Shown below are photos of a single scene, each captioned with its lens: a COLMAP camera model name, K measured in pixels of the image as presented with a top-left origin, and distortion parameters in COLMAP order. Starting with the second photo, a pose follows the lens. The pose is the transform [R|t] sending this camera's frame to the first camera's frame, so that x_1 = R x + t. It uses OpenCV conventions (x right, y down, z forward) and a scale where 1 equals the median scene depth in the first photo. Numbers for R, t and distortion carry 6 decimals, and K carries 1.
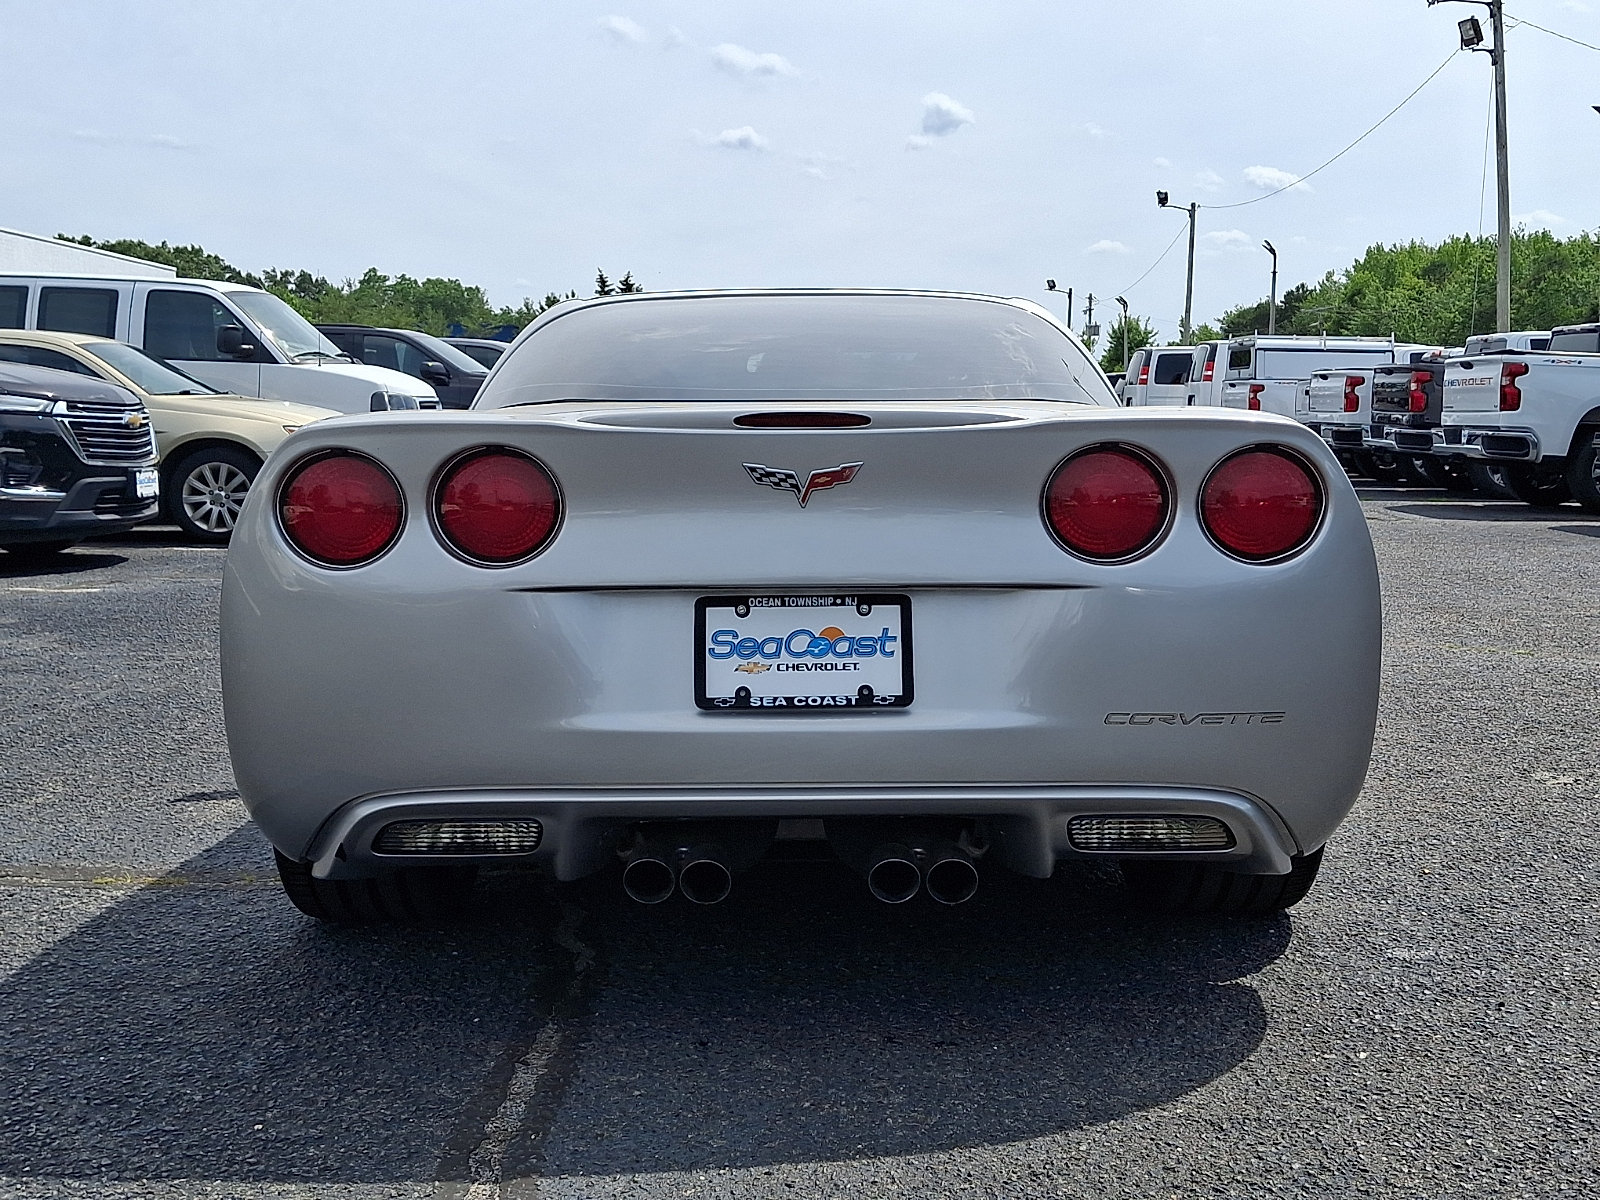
lens RADIAL K [[1902.3, 0, 796.4], [0, 1902.3, 610.8], [0, 0, 1]] dist [0.088753, 0.000000]
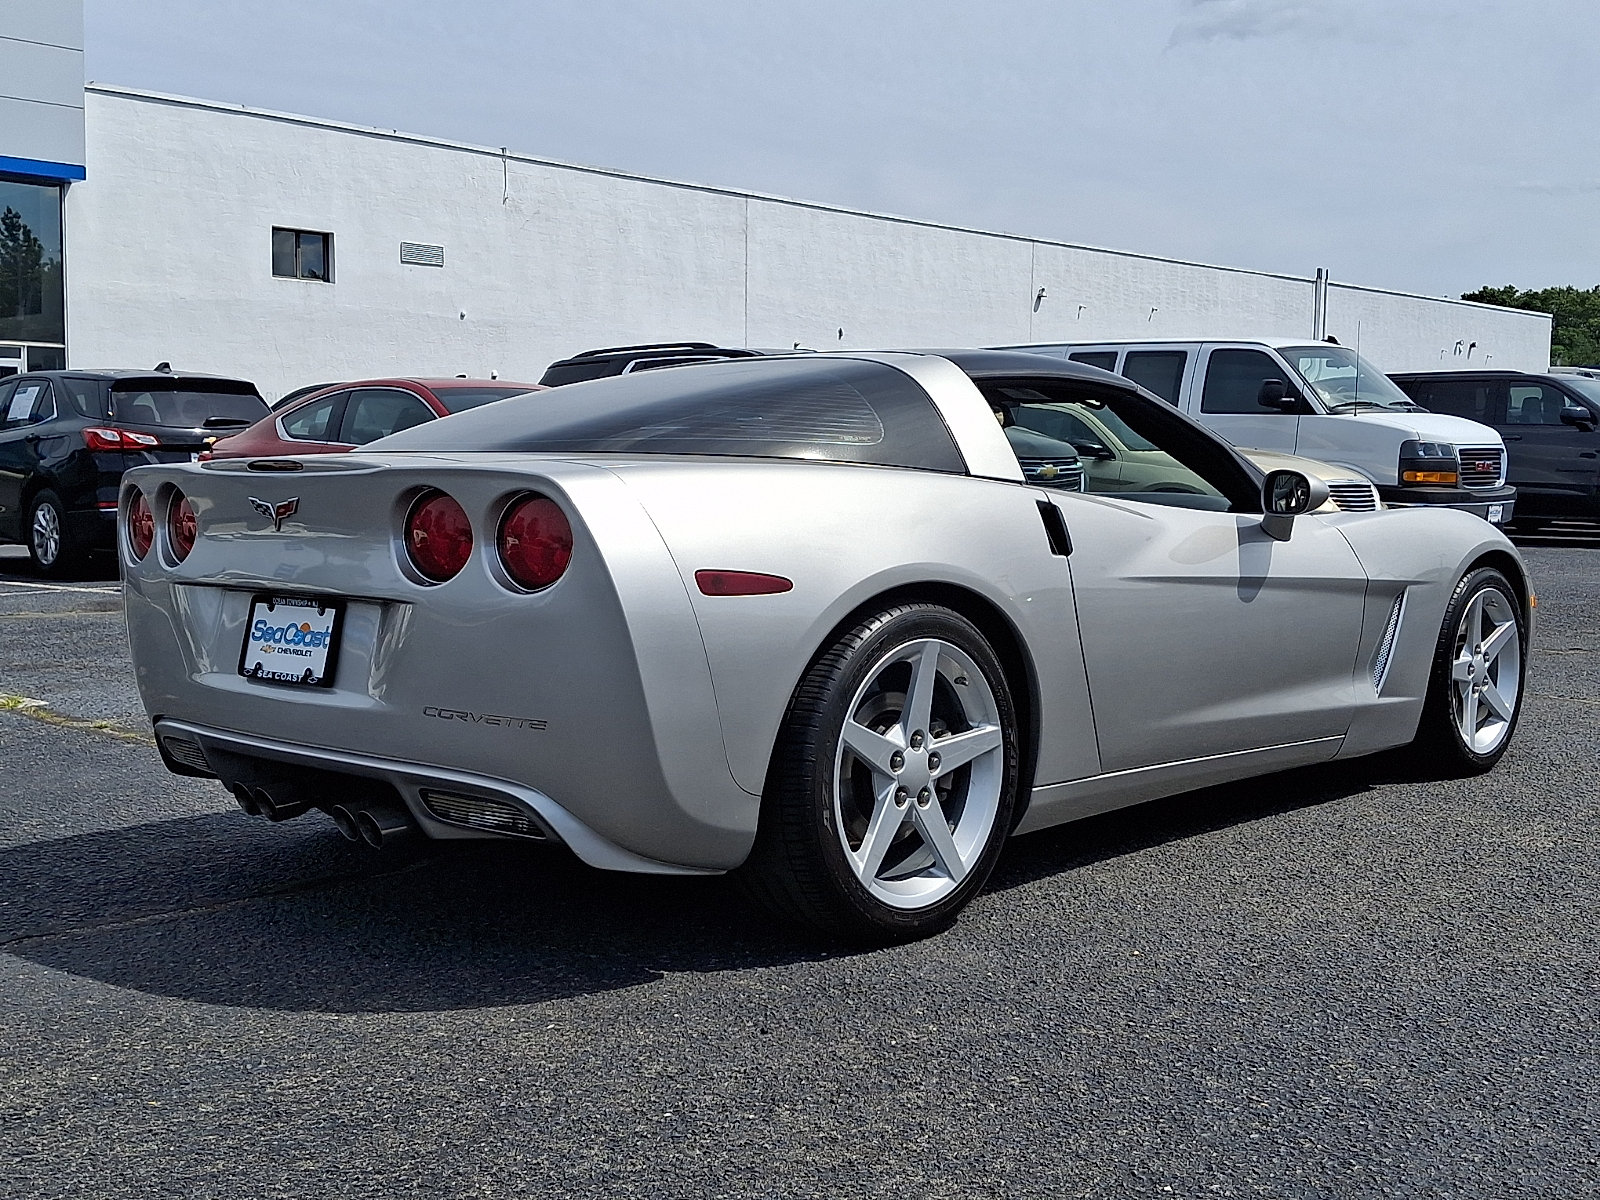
lens RADIAL K [[1902.3, 0, 807.2], [0, 1902.3, 607.8], [0, 0, 1]] dist [0.088753, 0.000000]
pose [[0.731883, 0.057014, -0.679041, 1.174024], [-0.074838, 0.997191, 0.003065, -0.031813], [0.677308, 0.048575, 0.734094, 0.260599]]
